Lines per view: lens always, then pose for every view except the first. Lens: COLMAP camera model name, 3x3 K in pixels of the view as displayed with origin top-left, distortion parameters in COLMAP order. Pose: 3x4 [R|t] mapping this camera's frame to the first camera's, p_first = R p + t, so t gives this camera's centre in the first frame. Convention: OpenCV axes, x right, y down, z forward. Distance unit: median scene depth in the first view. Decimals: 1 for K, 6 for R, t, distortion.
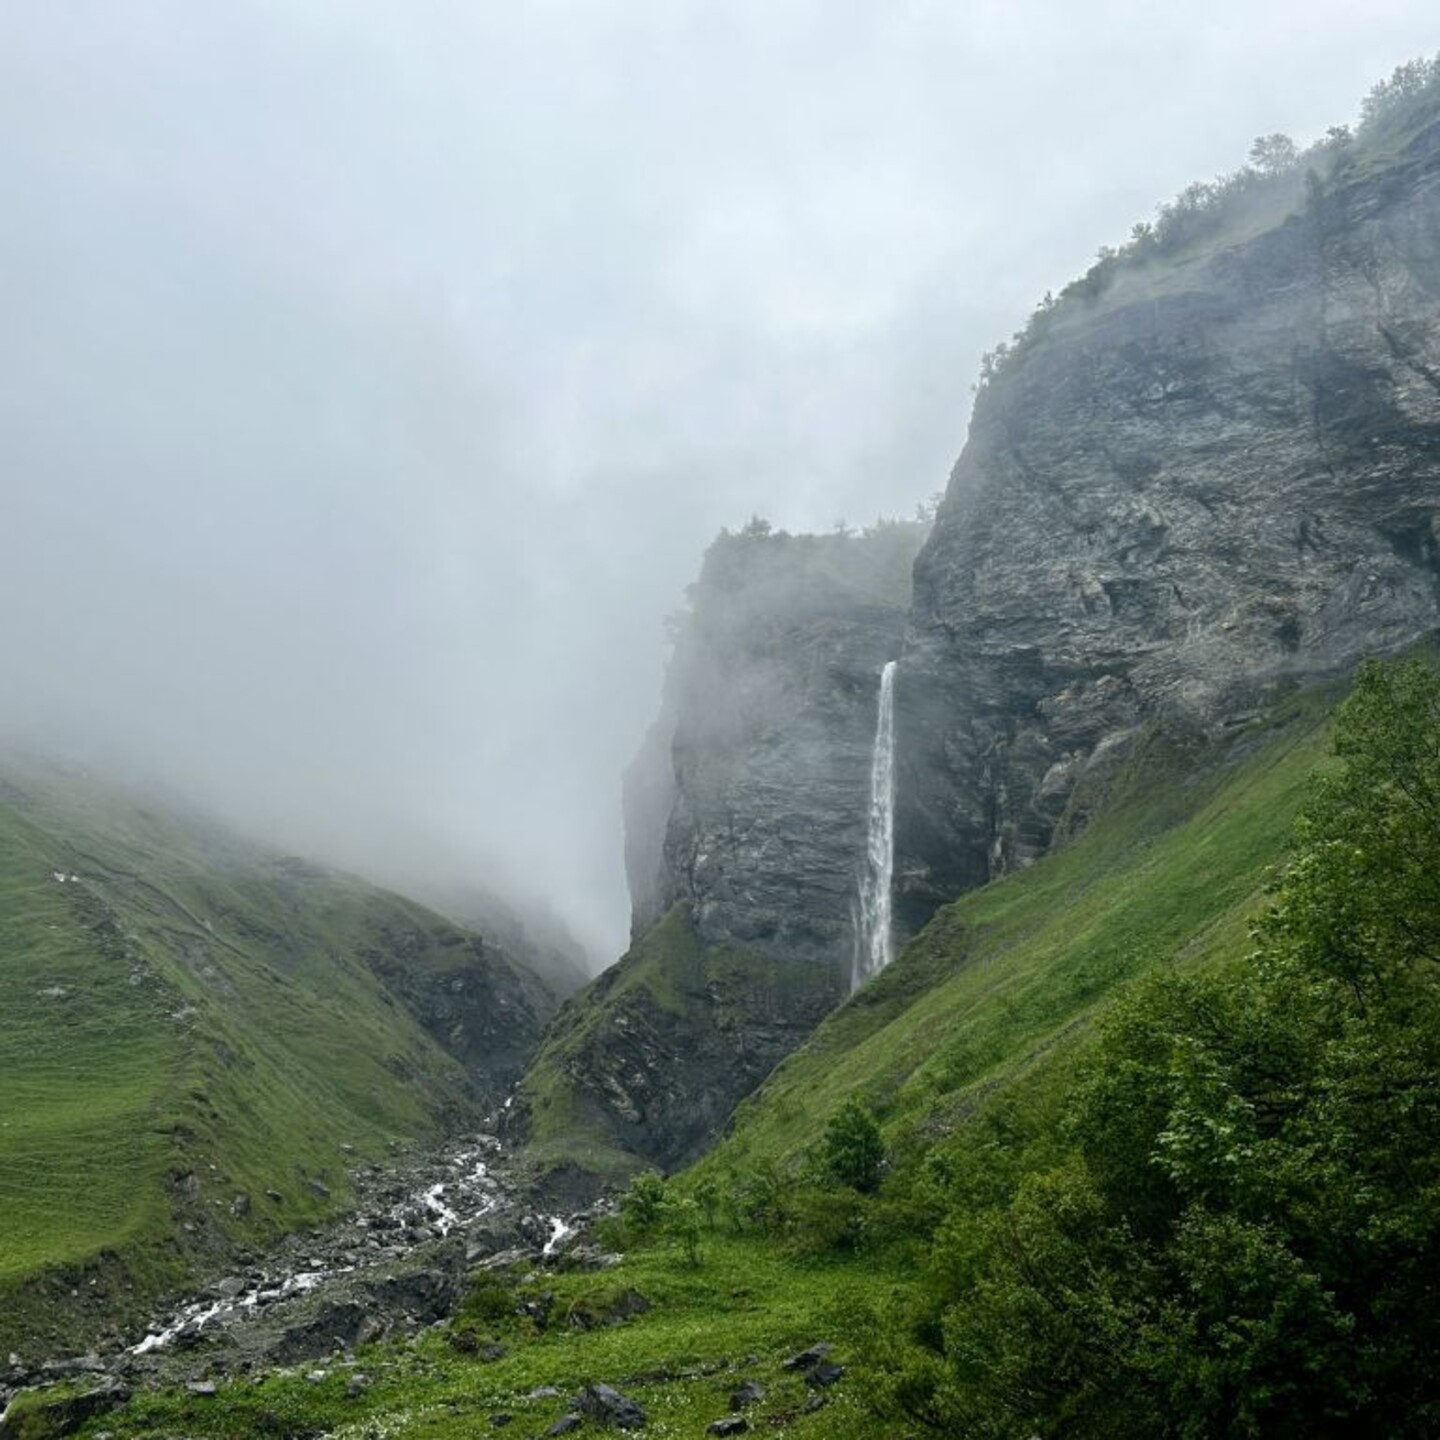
lens RADIAL K [[1426.3, 0, 699.4], [0, 1426.3, 715.3], [0, 0, 1]] dist [0.123965, -0.241071]
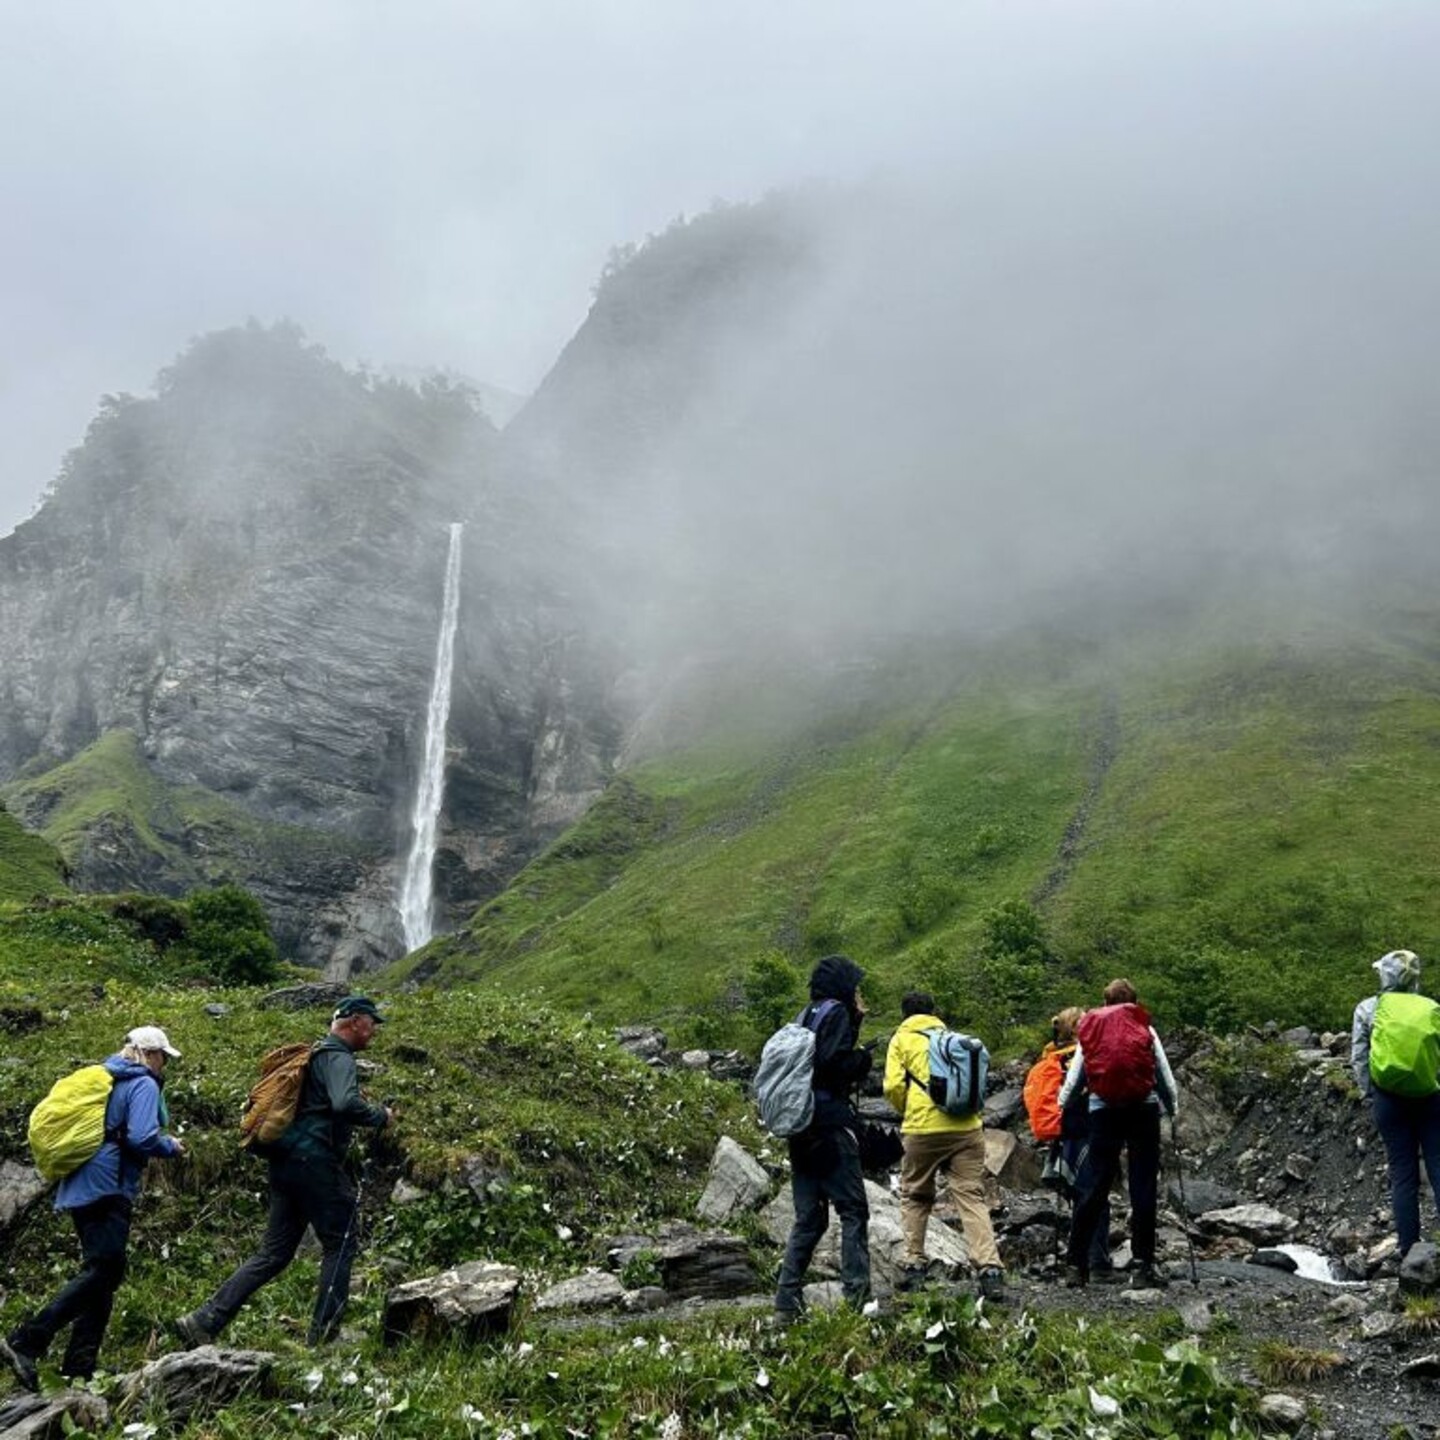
lens RADIAL K [[1426.3, 0, 699.4], [0, 1426.3, 715.3], [0, 0, 1]] dist [0.123965, -0.241071]
pose [[0.796107, 0.229024, 0.560145, -0.237059], [-0.235391, 0.969920, -0.062017, 0.106631], [-0.557499, -0.082481, 0.826070, 0.158792]]
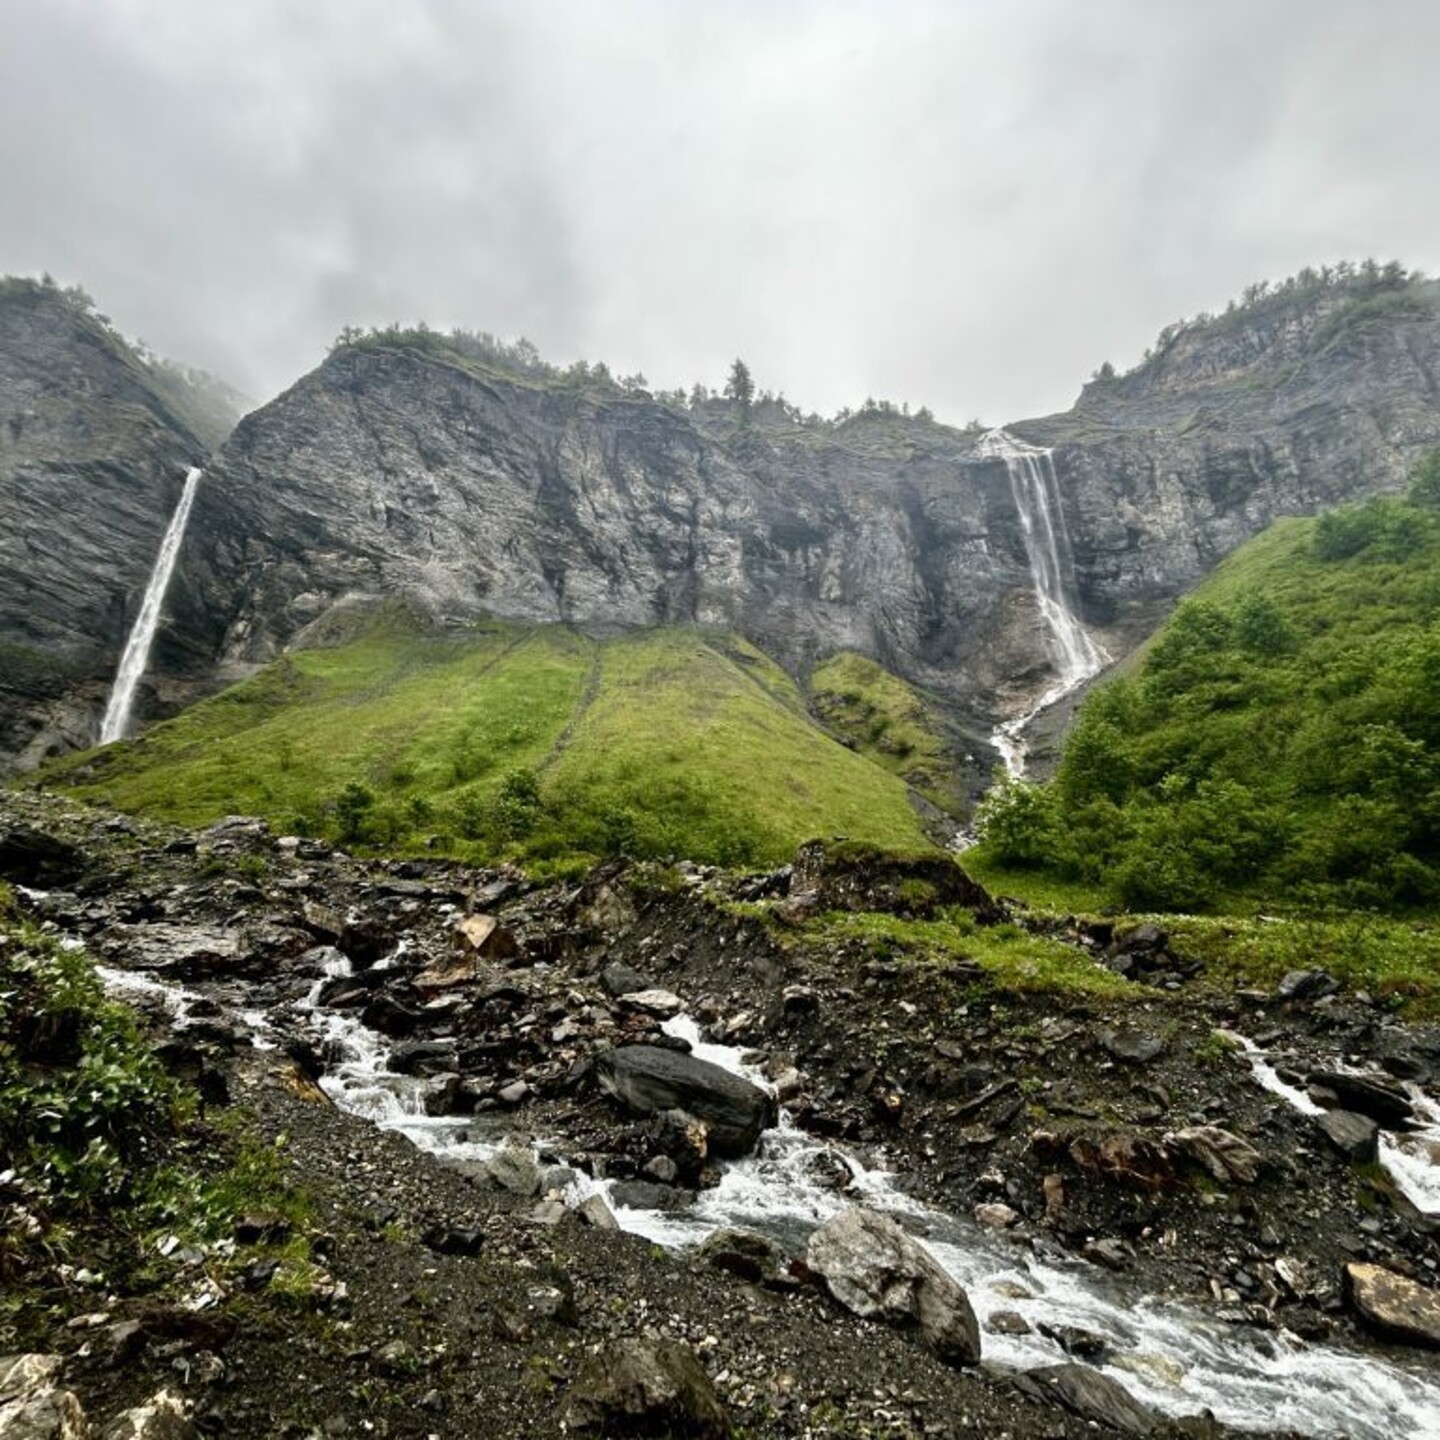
lens RADIAL K [[771.3, 0, 720.0], [0, 771.3, 720.0], [0, 0, 1]] dist [-0.002232, 0.000238]
pose [[0.424037, 0.304874, 0.852786, -0.210482], [-0.367520, 0.918542, -0.145637, 0.109224], [-0.827721, -0.251661, 0.501543, 0.182458]]
